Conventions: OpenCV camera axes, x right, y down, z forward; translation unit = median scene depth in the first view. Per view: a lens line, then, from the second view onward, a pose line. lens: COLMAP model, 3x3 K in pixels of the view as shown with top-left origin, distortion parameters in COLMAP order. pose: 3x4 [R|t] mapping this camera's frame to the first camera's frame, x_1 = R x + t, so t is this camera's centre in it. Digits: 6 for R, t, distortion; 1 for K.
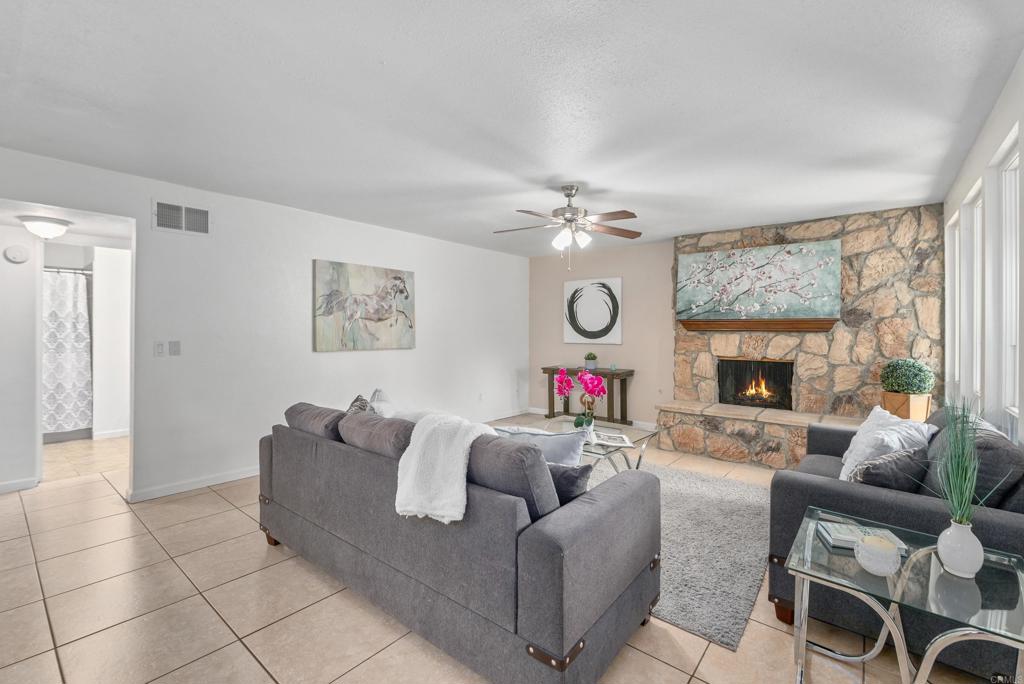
lens RADIAL K [[445.5, 0, 507.0], [0, 445.5, 327.0], [0, 0, 1]] dist [-0.014991, -0.000418]
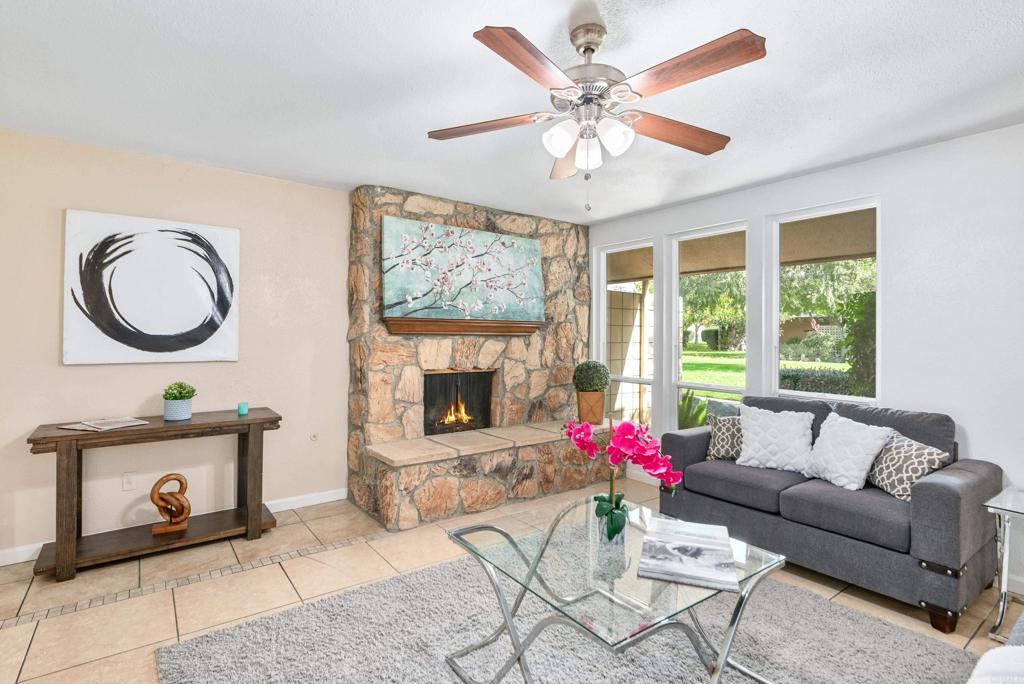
lens RADIAL K [[501.8, 0, 506.2], [0, 501.8, 327.5], [0, 0, 1]] dist [-0.006383, -0.001419]
pose [[0.231061, 0.011648, 0.972870, -0.307084], [-0.011161, 0.999894, -0.009320, 0.003413], [-0.972875, -0.008705, 0.231166, 0.755338]]
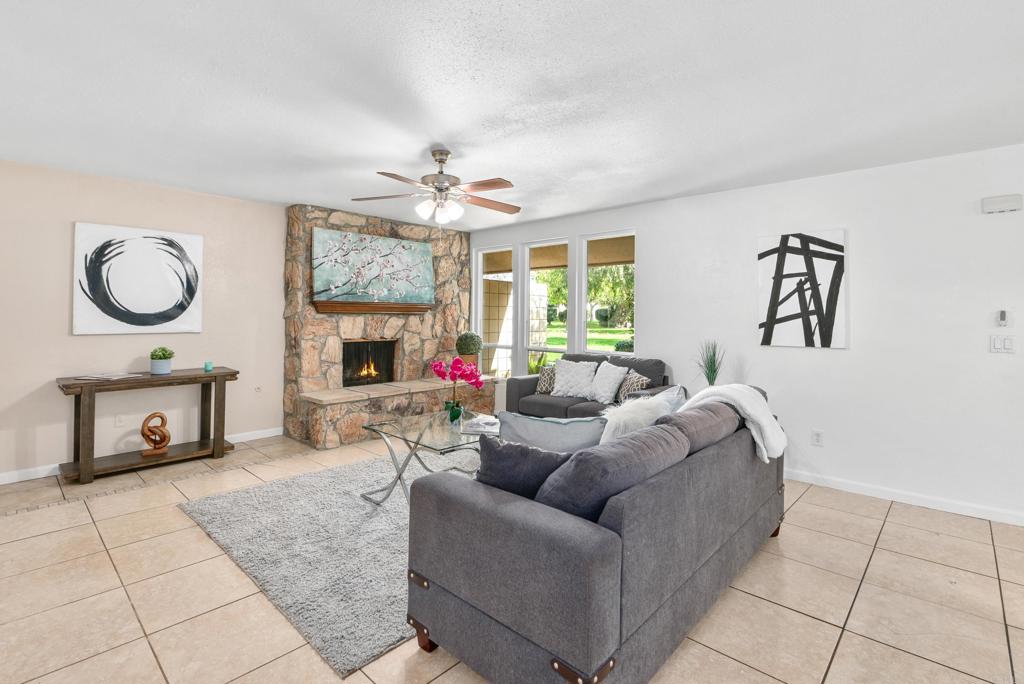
lens RADIAL K [[492.3, 0, 511.0], [0, 492.3, 305.0], [0, 0, 1]] dist [-0.006330, -0.000611]
pose [[0.047716, 0.015081, 0.998747, -0.646012], [-0.012609, 0.999815, -0.014495, 0.001564], [-0.998781, -0.011901, 0.047897, 0.639528]]
